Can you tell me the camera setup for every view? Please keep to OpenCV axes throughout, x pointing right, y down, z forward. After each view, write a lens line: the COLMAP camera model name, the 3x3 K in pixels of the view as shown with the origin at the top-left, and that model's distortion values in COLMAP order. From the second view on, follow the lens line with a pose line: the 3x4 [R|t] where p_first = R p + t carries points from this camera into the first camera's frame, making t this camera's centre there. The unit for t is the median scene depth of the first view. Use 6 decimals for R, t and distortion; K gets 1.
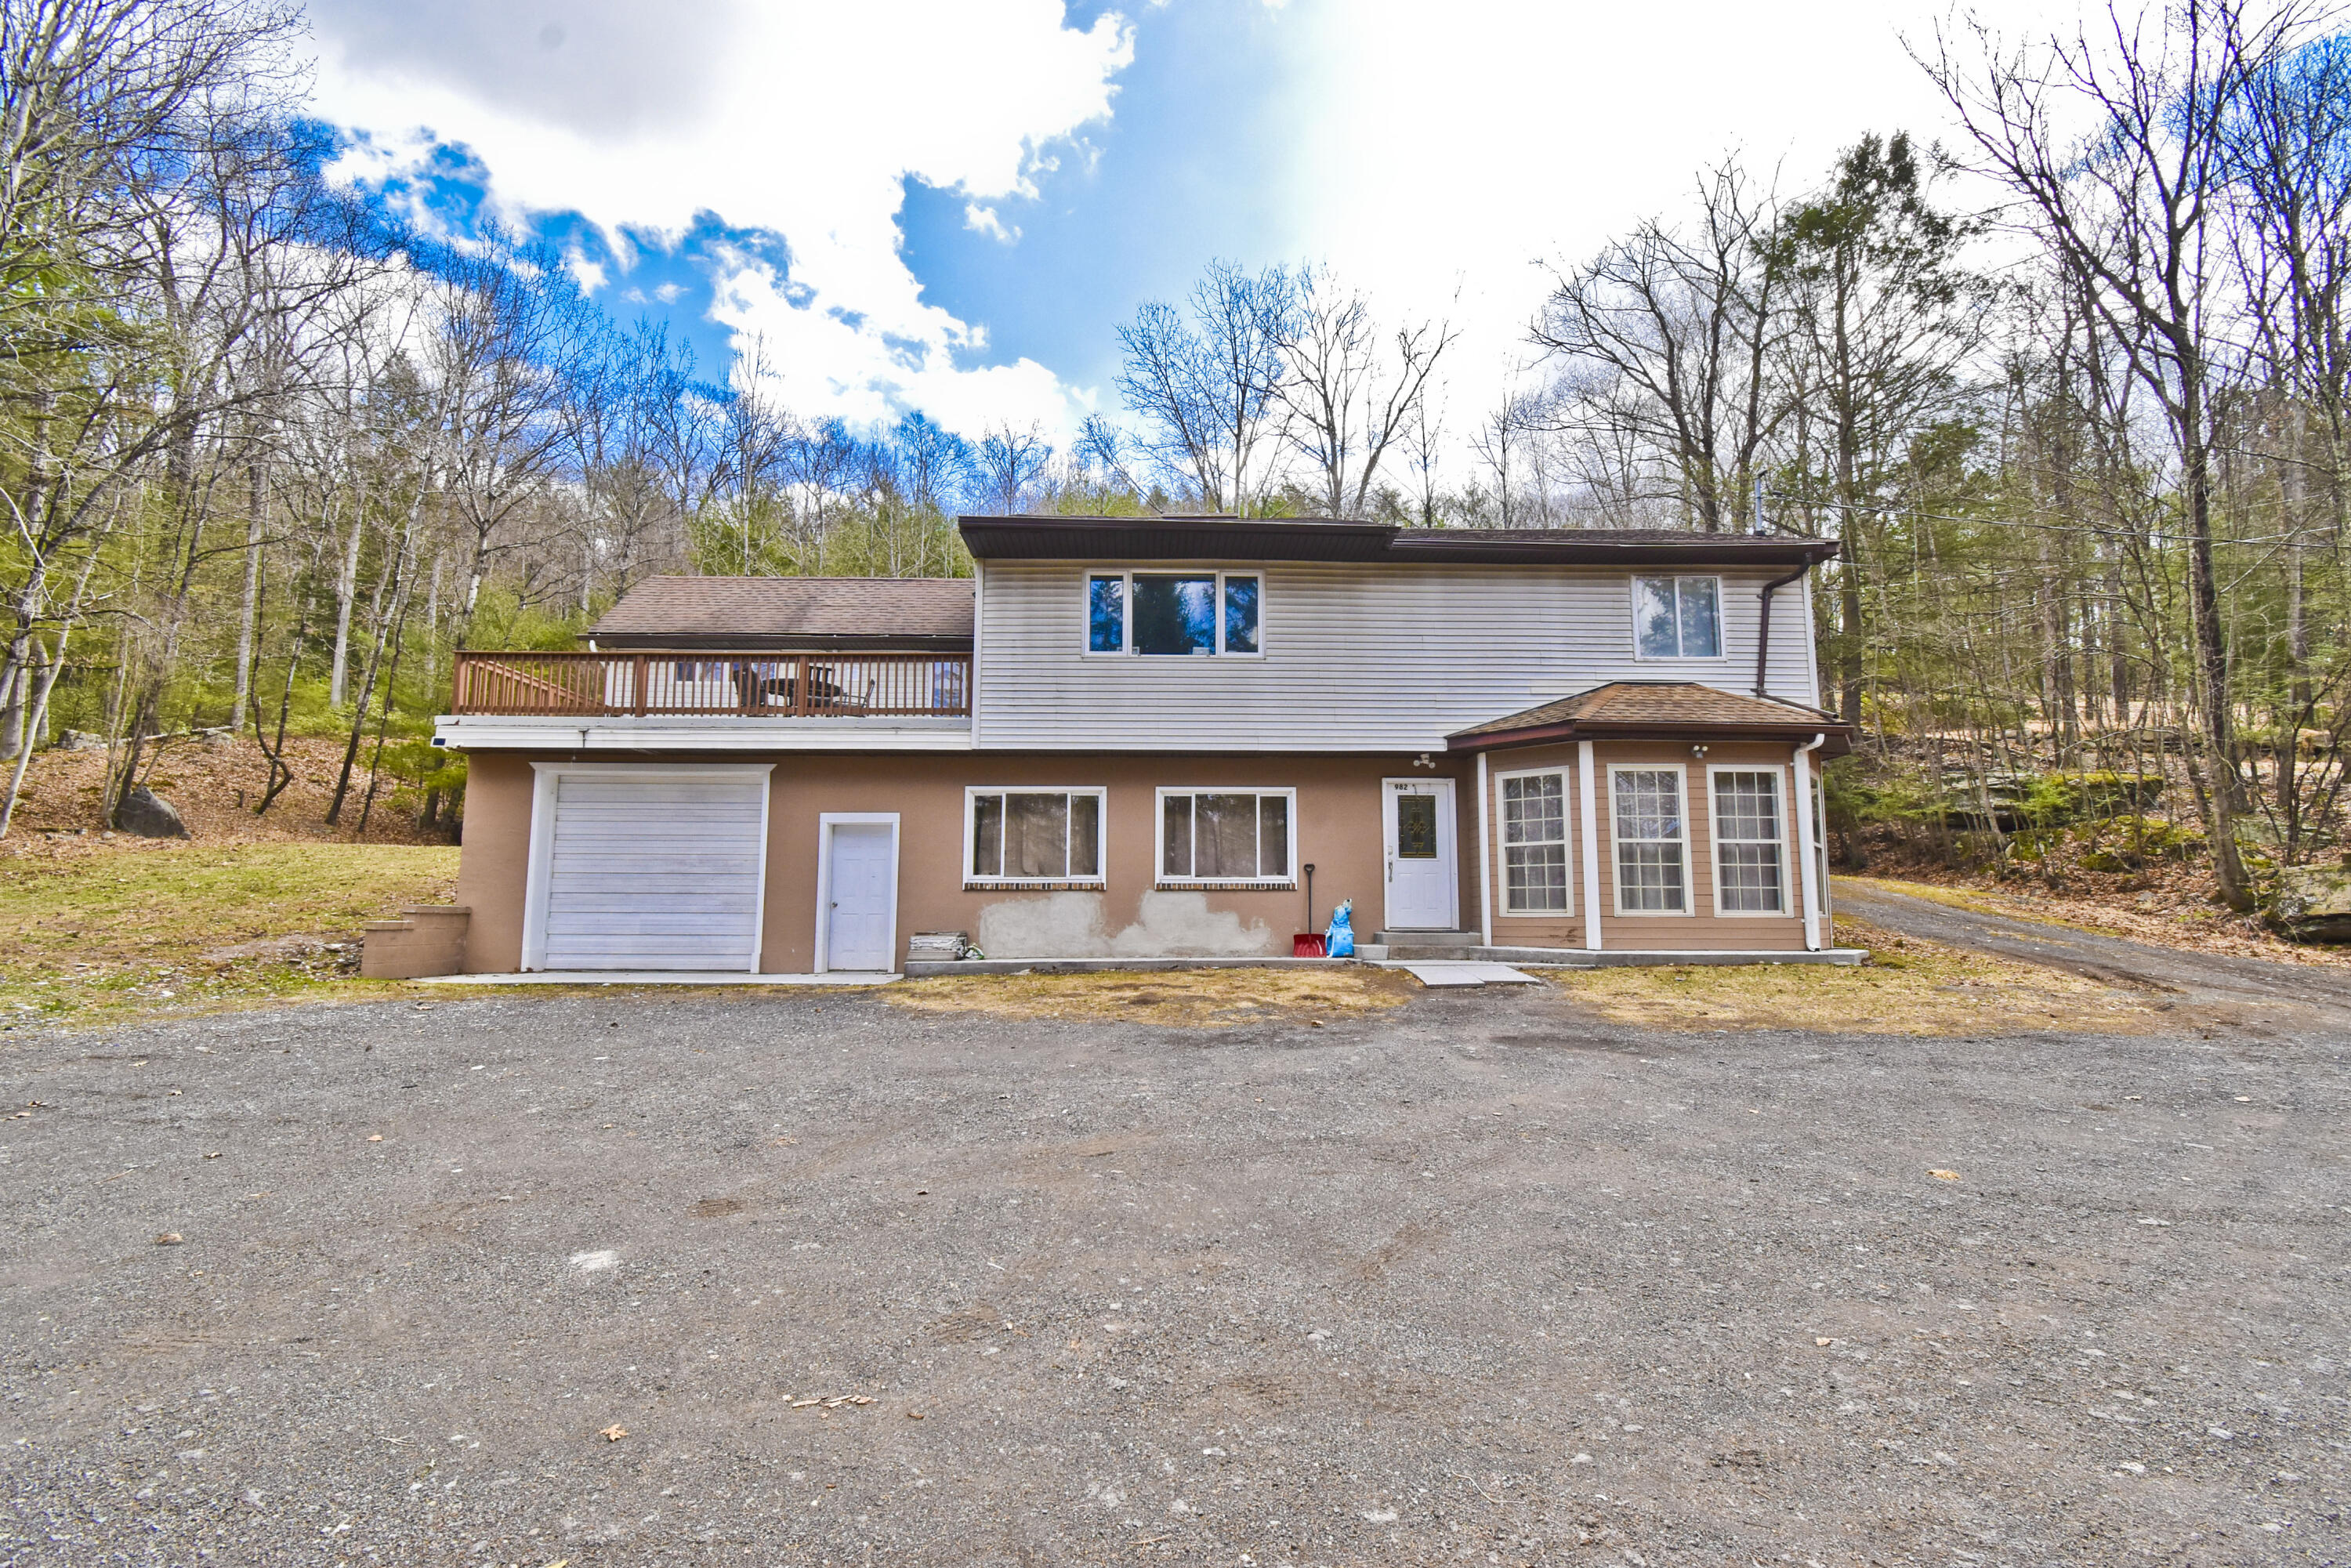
lens RADIAL K [[1023.4, 0, 1175.9], [0, 1023.4, 785.8], [0, 0, 1]] dist [-0.013078, -0.001495]
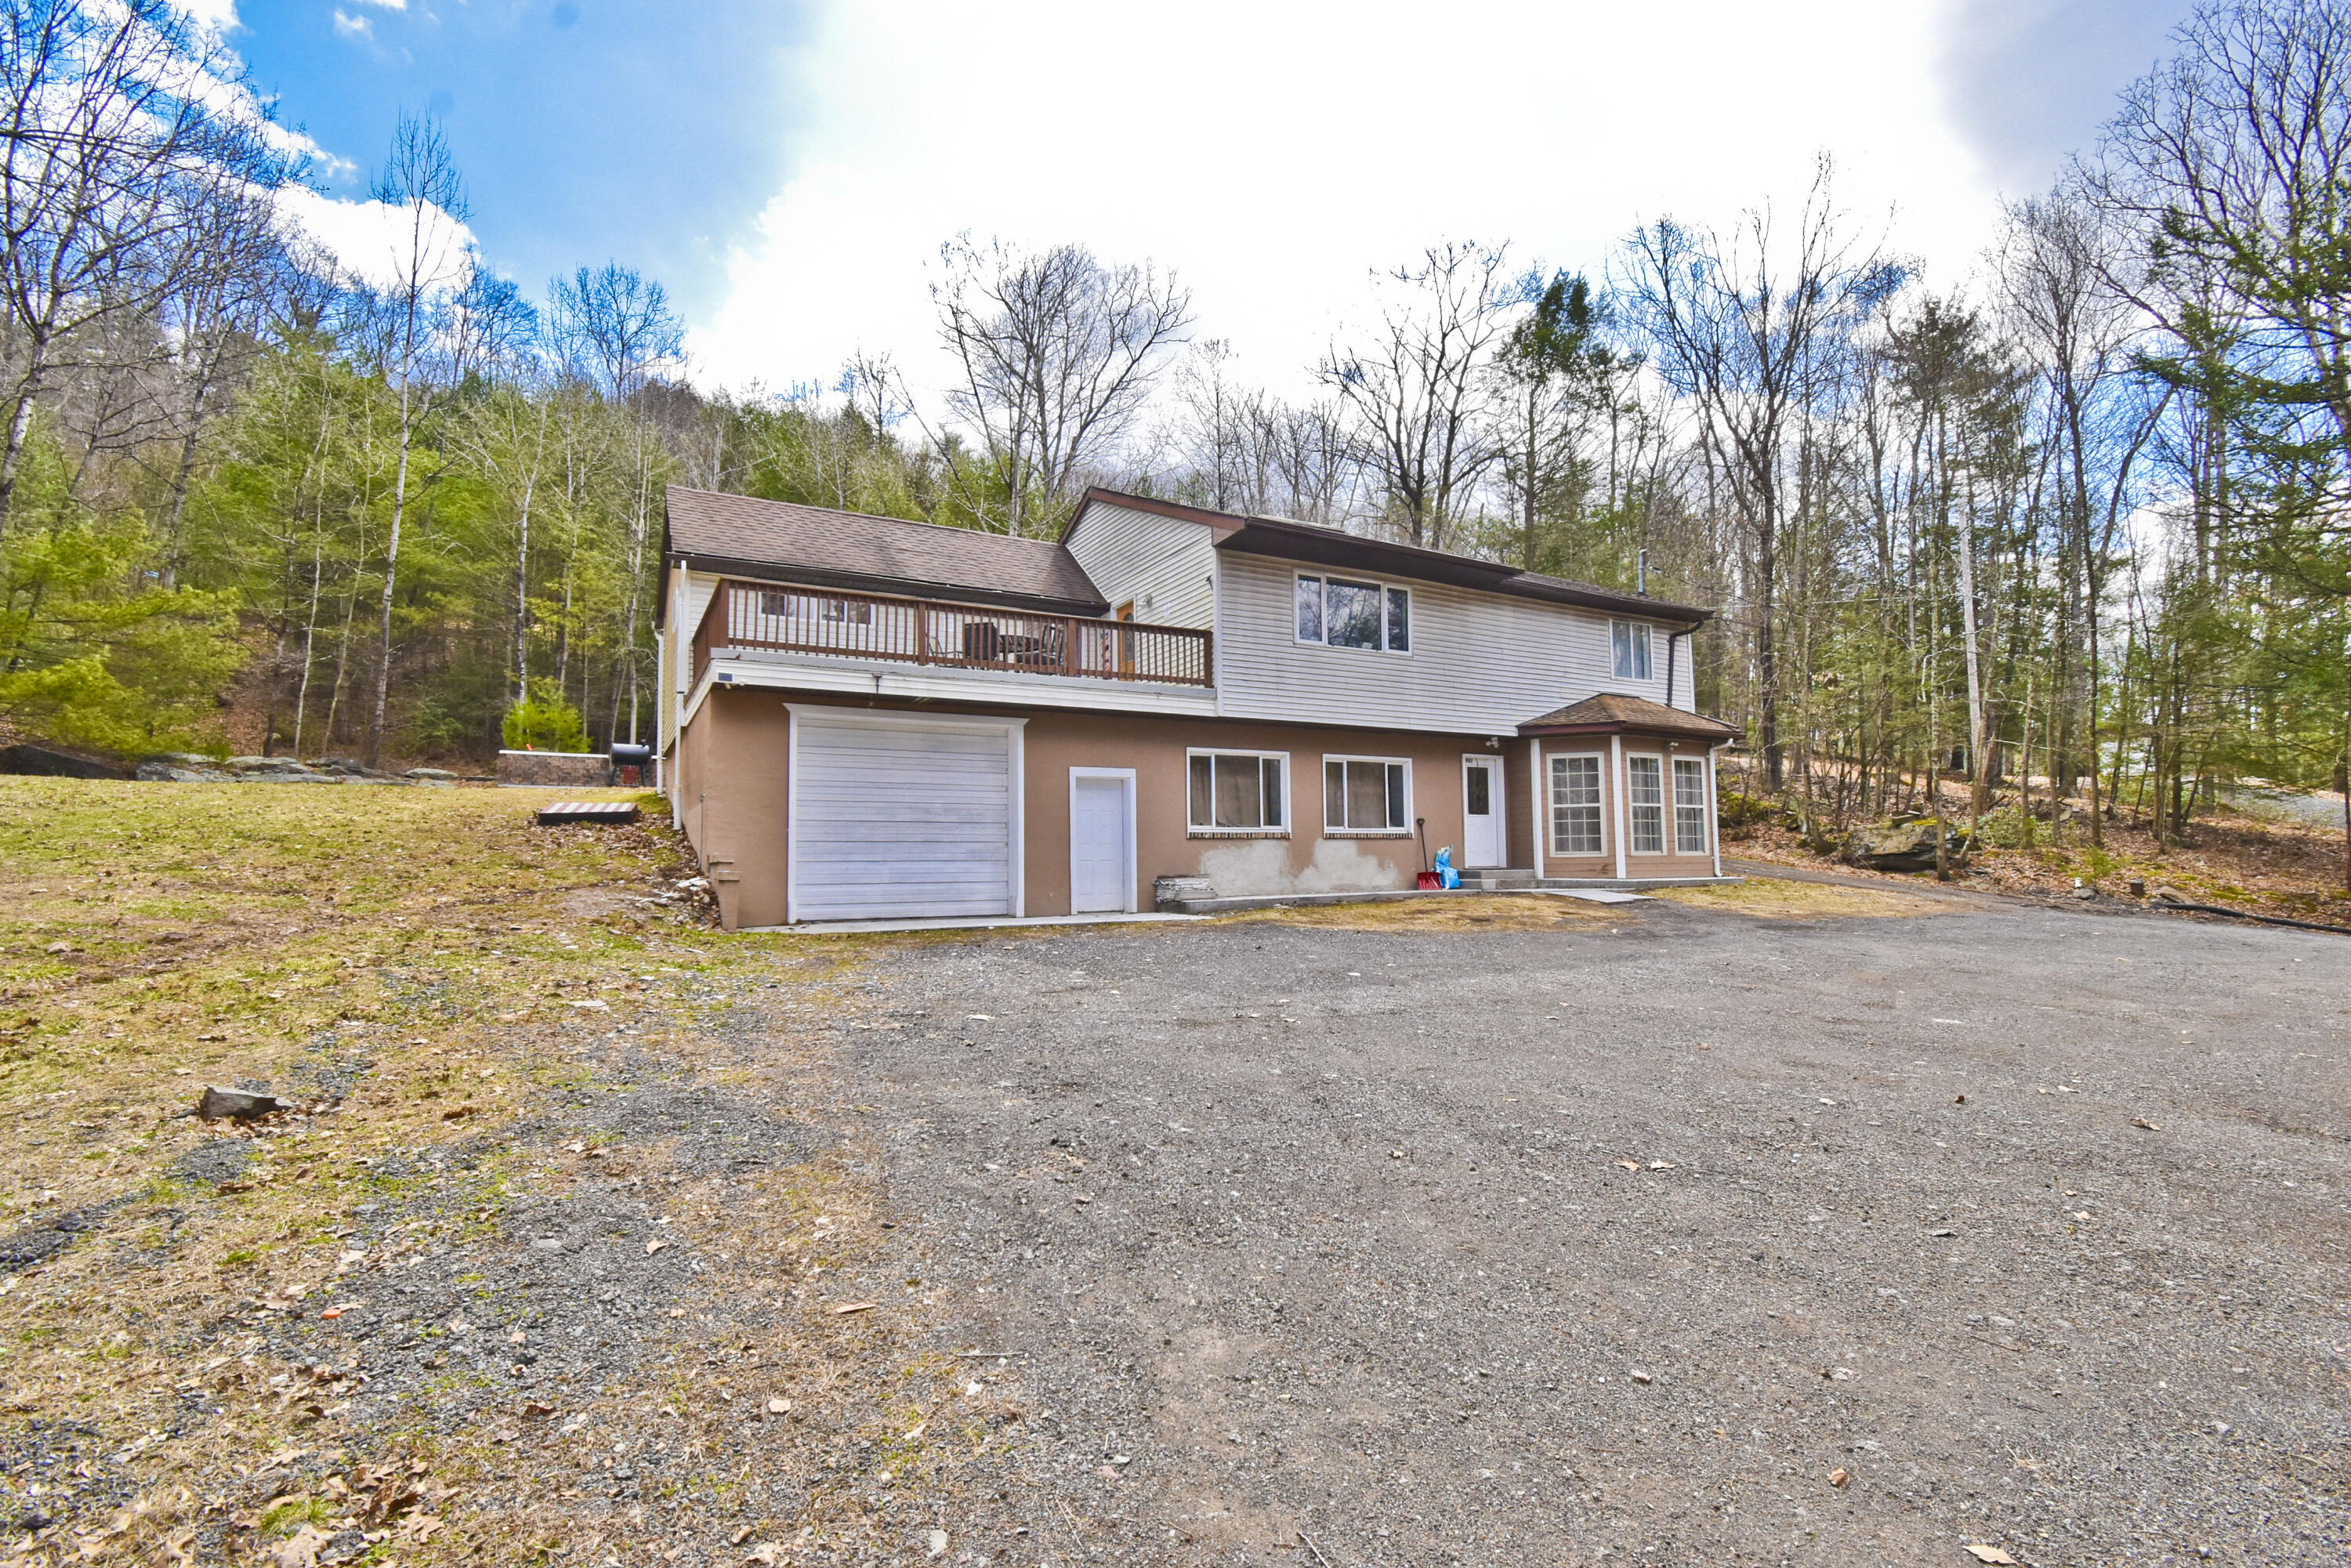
lens RADIAL K [[1023.4, 0, 1183.4], [0, 1023.4, 785.1], [0, 0, 1]] dist [-0.013078, -0.001495]
pose [[0.889486, 0.023889, 0.456338, -0.730103], [-0.046757, 0.998149, 0.038885, -0.001406], [-0.454565, -0.055924, 0.888956, -0.008552]]
